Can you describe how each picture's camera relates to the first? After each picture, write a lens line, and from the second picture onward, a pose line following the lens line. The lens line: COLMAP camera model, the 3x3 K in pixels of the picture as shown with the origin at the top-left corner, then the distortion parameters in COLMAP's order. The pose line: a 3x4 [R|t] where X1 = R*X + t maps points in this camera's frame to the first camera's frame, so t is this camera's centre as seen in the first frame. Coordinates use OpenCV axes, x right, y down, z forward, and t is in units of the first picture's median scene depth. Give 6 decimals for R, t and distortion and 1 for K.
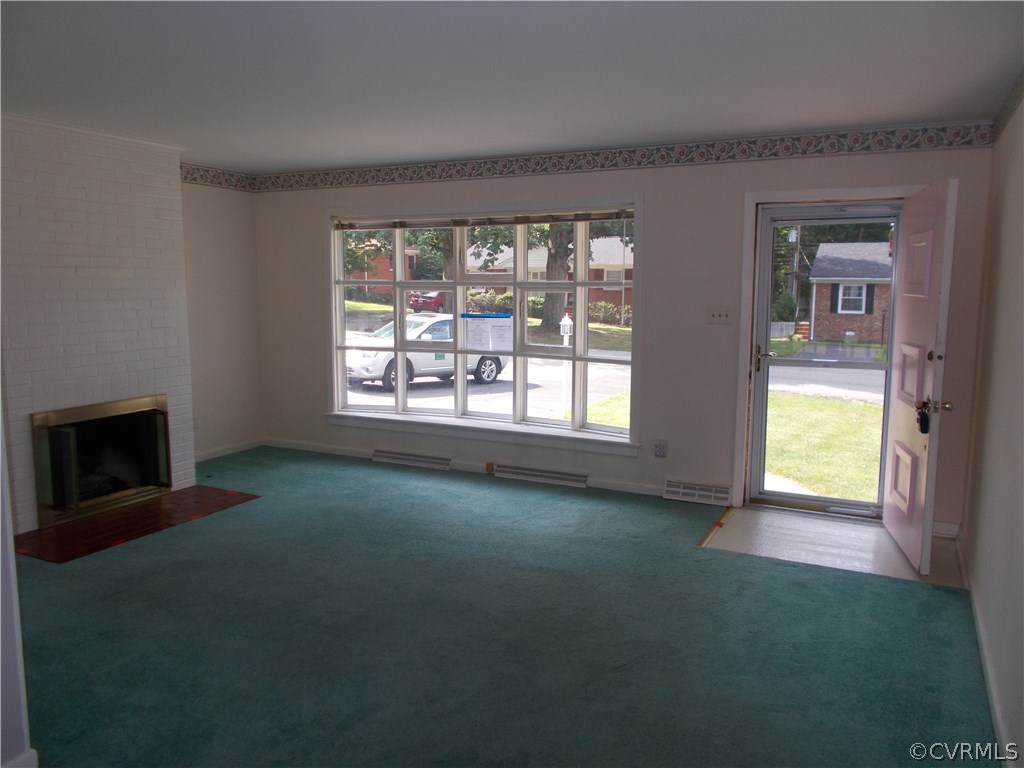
lens RADIAL K [[784.1, 0, 510.1], [0, 784.1, 378.7], [0, 0, 1]] dist [-0.016333, 0.007296]
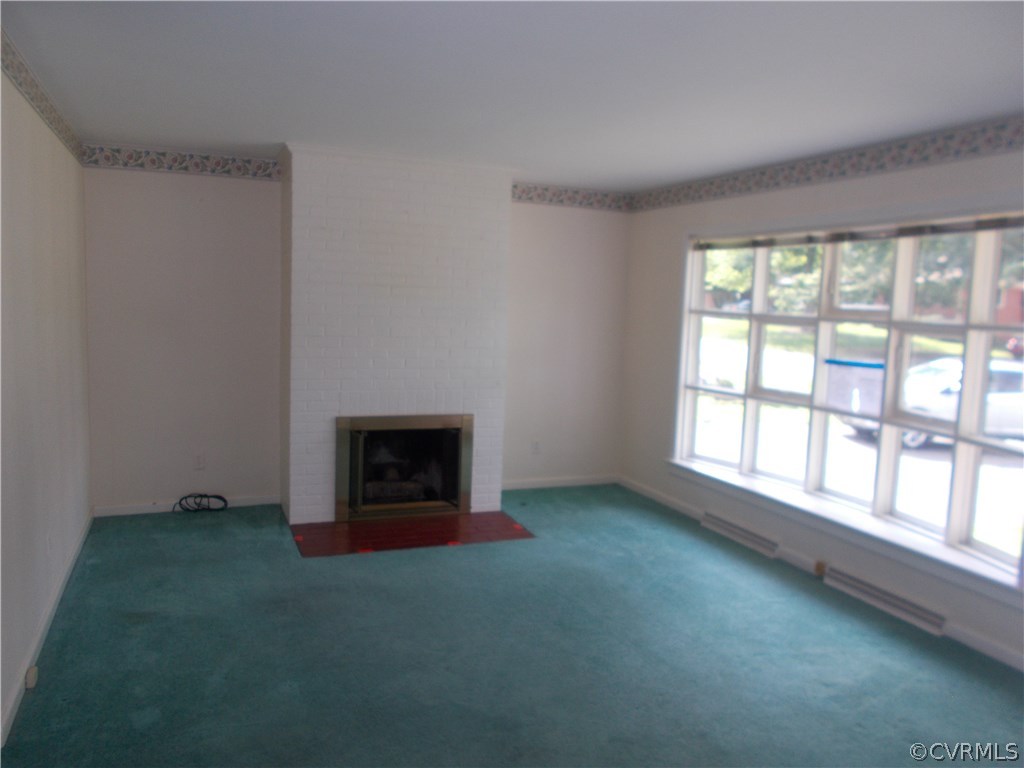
lens RADIAL K [[784.1, 0, 510.1], [0, 784.1, 389.9], [0, 0, 1]] dist [-0.016333, 0.007296]
pose [[0.747212, 0.103883, -0.656417, 0.244246], [-0.119612, 0.992600, 0.020930, -0.037437], [0.653734, 0.062876, 0.754108, 0.267165]]
